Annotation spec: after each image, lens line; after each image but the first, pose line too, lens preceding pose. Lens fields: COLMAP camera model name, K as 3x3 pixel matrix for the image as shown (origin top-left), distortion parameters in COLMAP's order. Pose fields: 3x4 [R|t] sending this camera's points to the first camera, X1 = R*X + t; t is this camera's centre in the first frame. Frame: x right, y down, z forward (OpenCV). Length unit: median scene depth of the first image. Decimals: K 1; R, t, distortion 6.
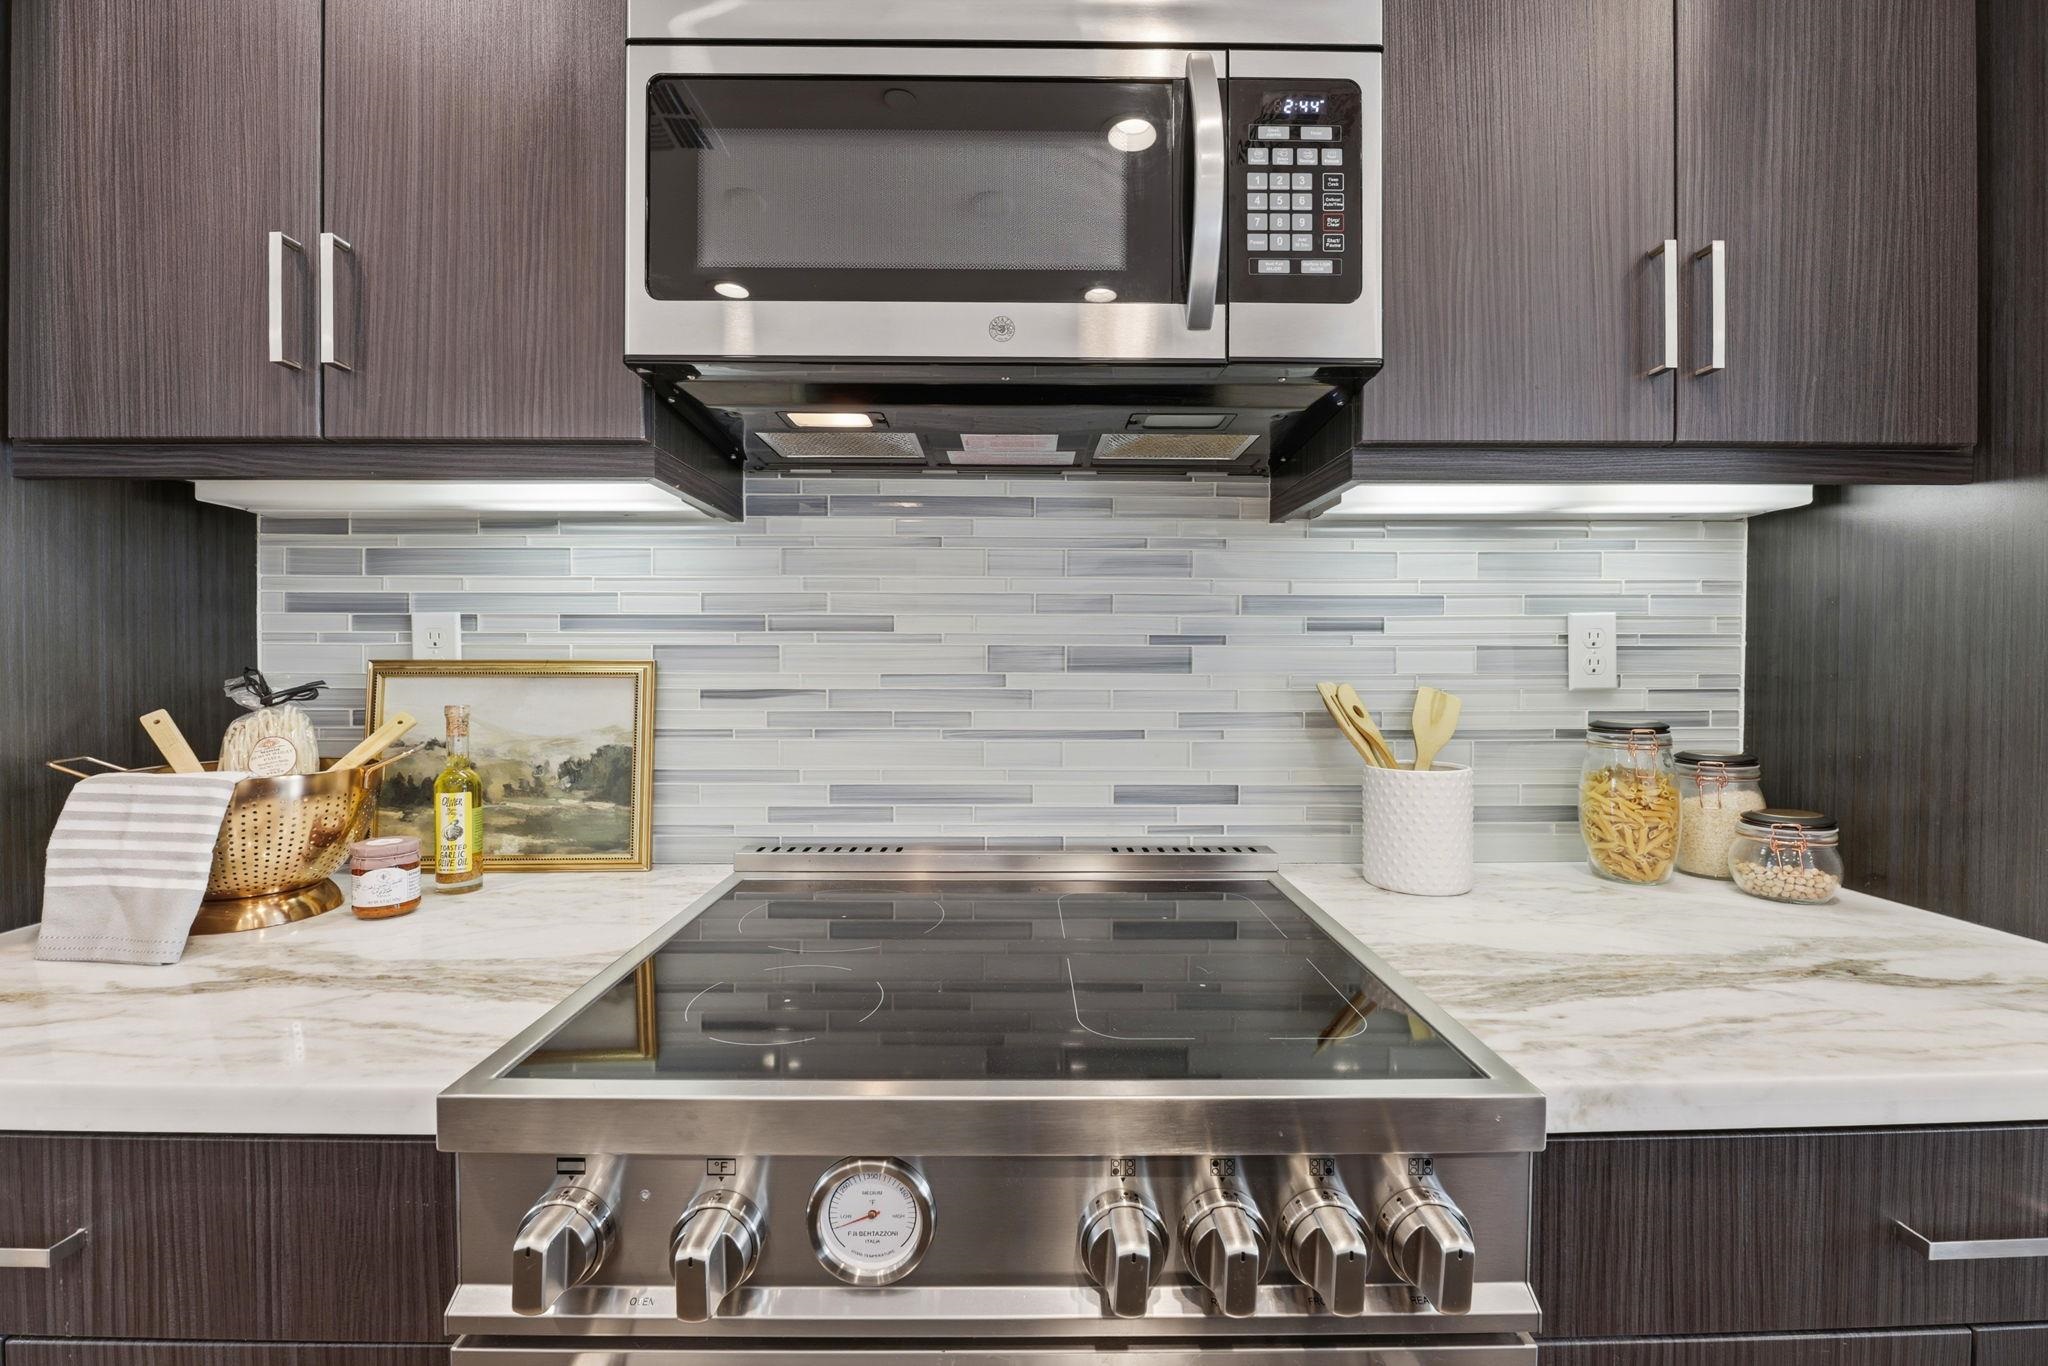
lens RADIAL K [[828.2, 0, 1022.5], [0, 828.2, 673.8], [0, 0, 1]] dist [-0.001702, -0.003657]
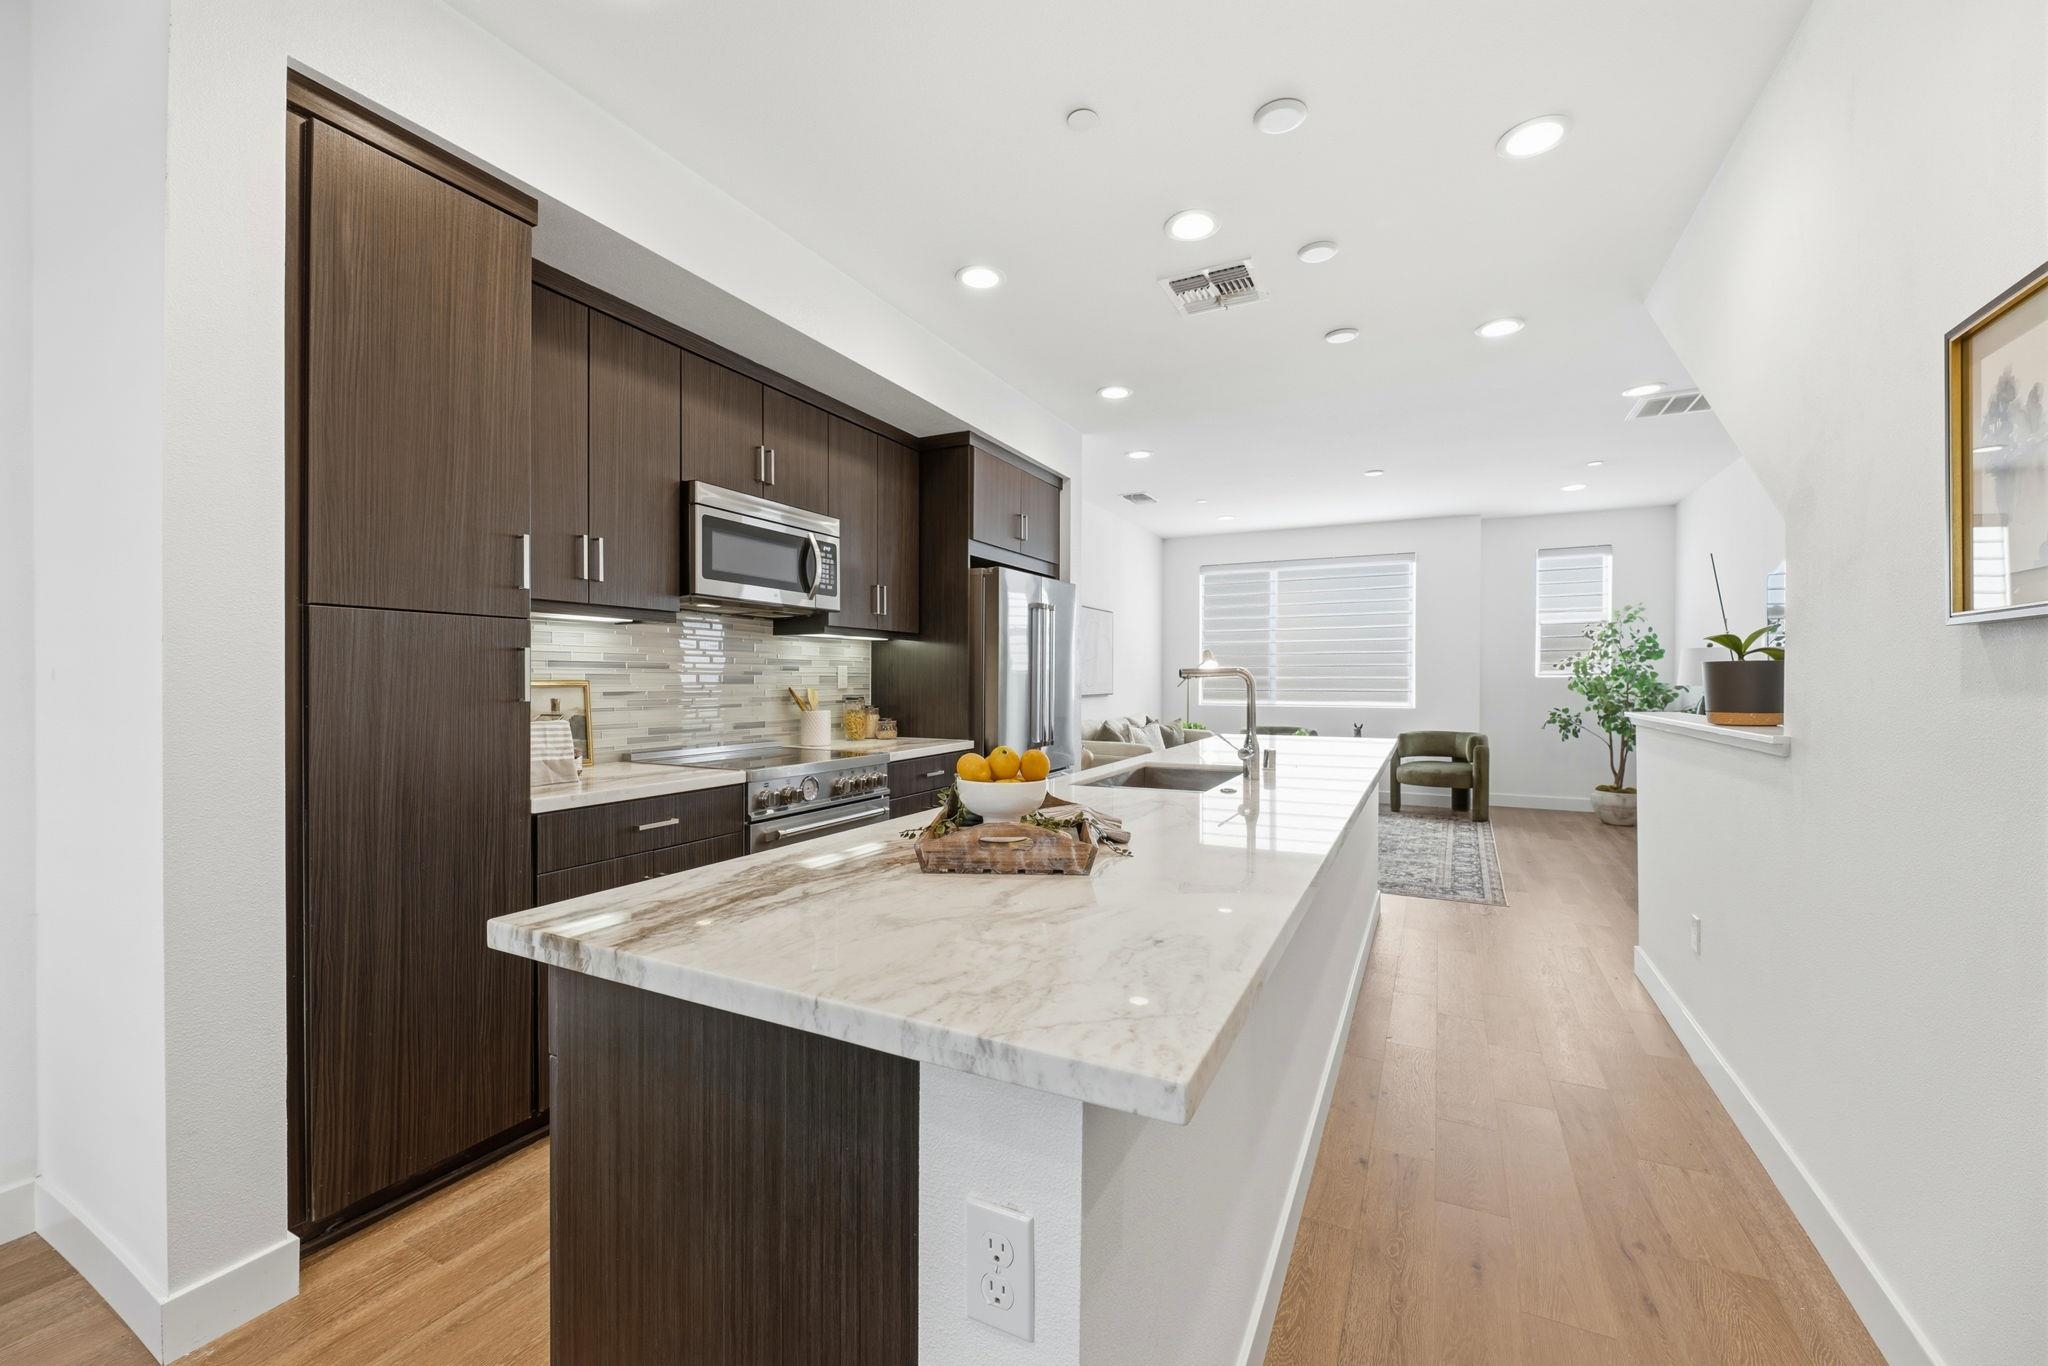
lens RADIAL K [[828.2, 0, 1024.1], [0, 828.2, 681.5], [0, 0, 1]] dist [-0.001702, -0.003657]
pose [[0.458917, -0.001362, 0.888478, -2.014718], [0.010068, 0.999943, -0.003668, 0.009437], [-0.888422, 0.010628, 0.458905, -1.241034]]
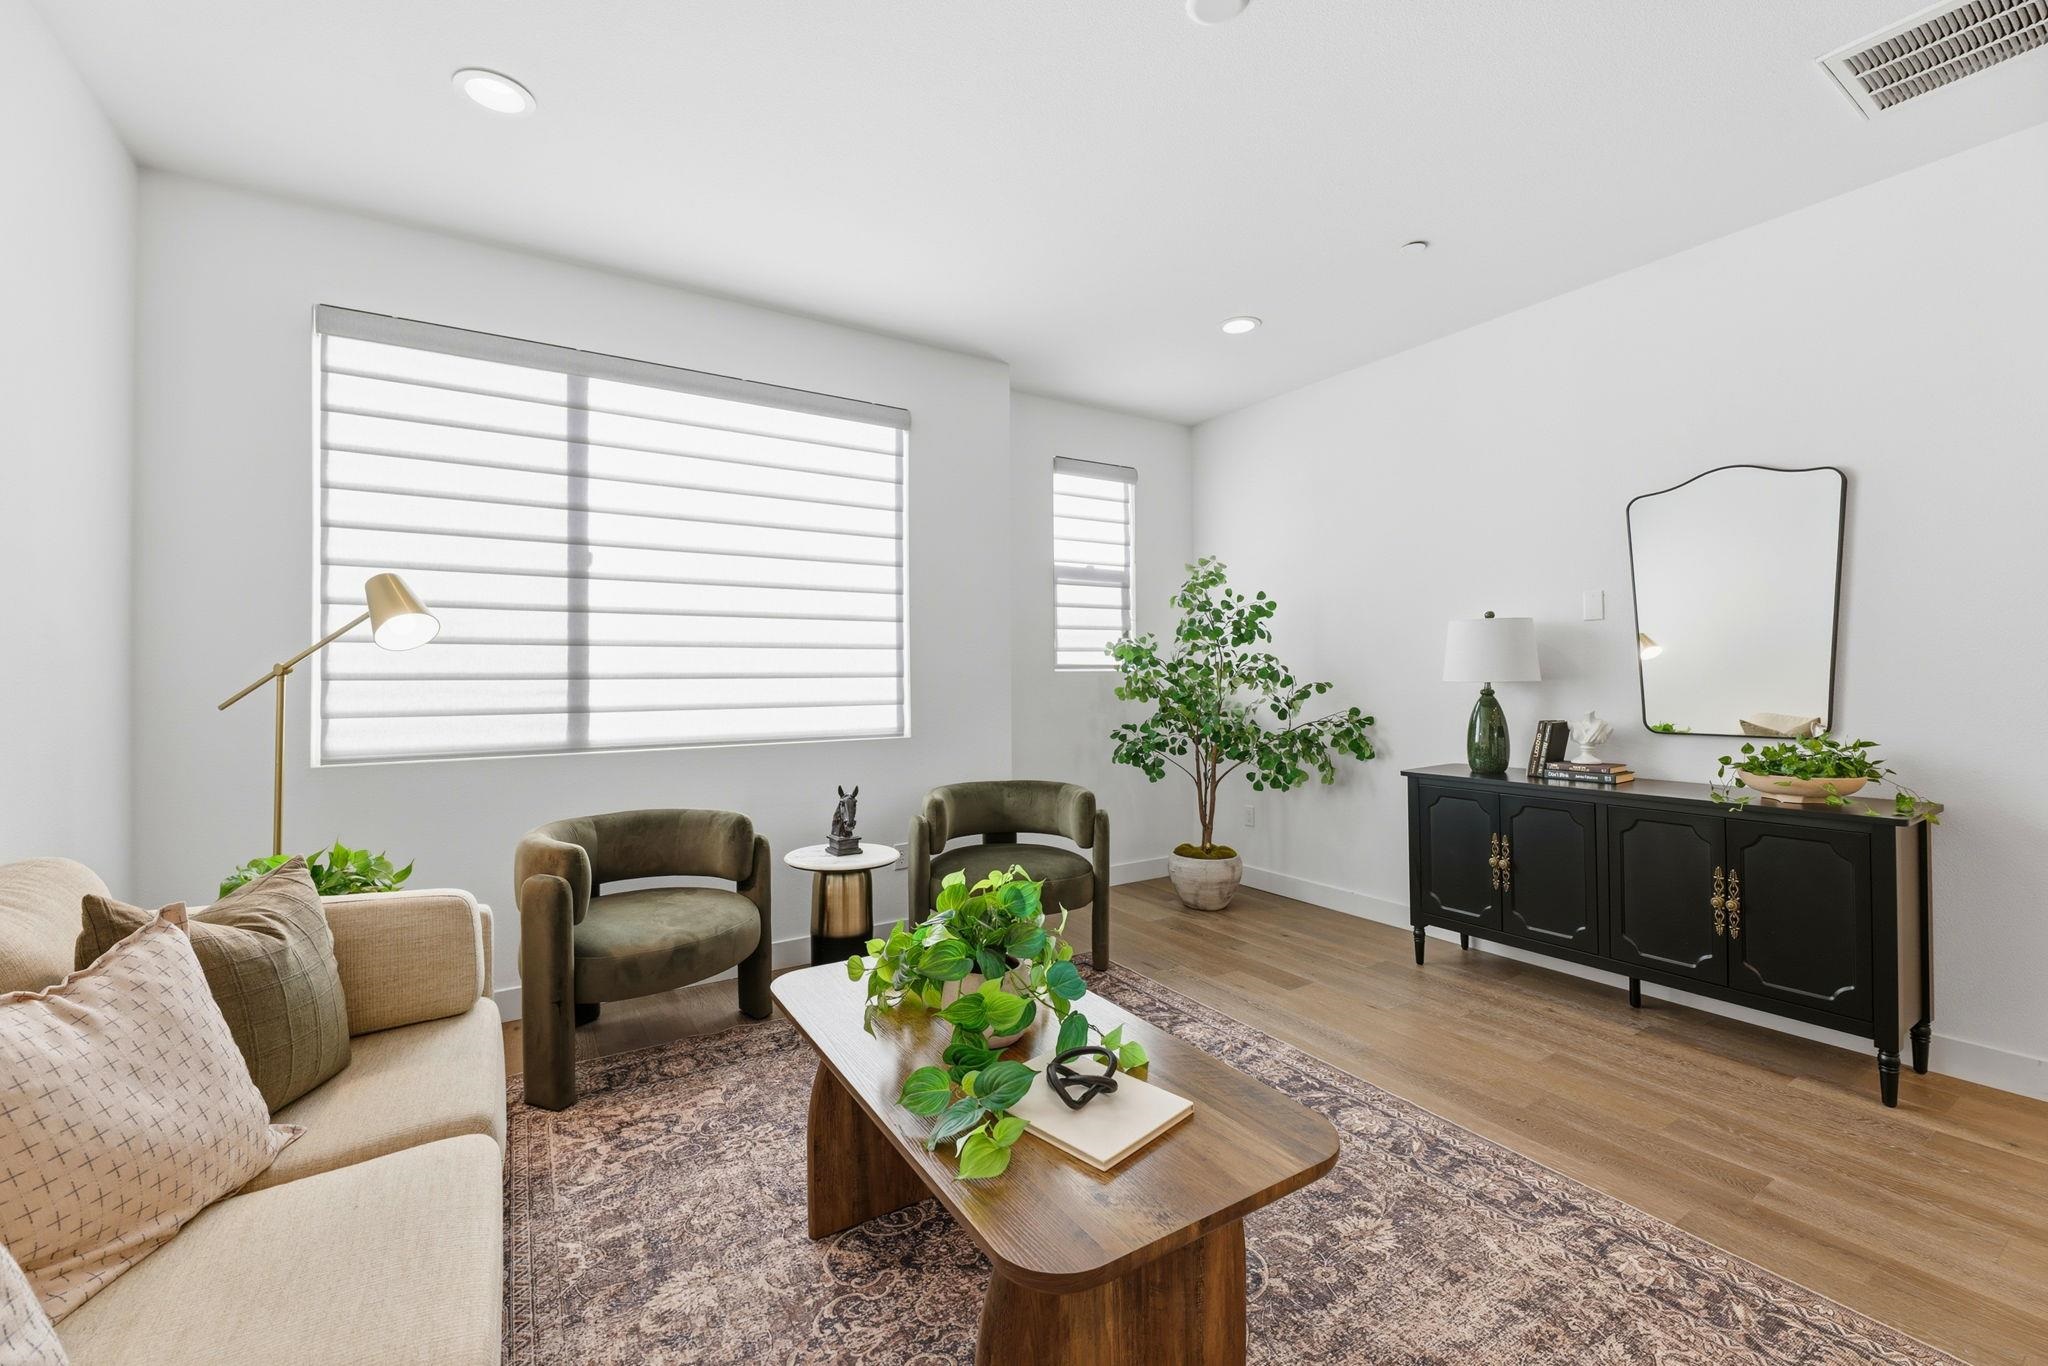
lens RADIAL K [[828.2, 0, 1031.7], [0, 828.2, 674.0], [0, 0, 1]] dist [-0.001702, -0.003657]
pose [[-0.535609, 0.008986, 0.844418, 2.355869], [0.019309, 0.999812, 0.001608, -0.007125], [-0.844245, 0.017166, -0.535682, 0.308619]]
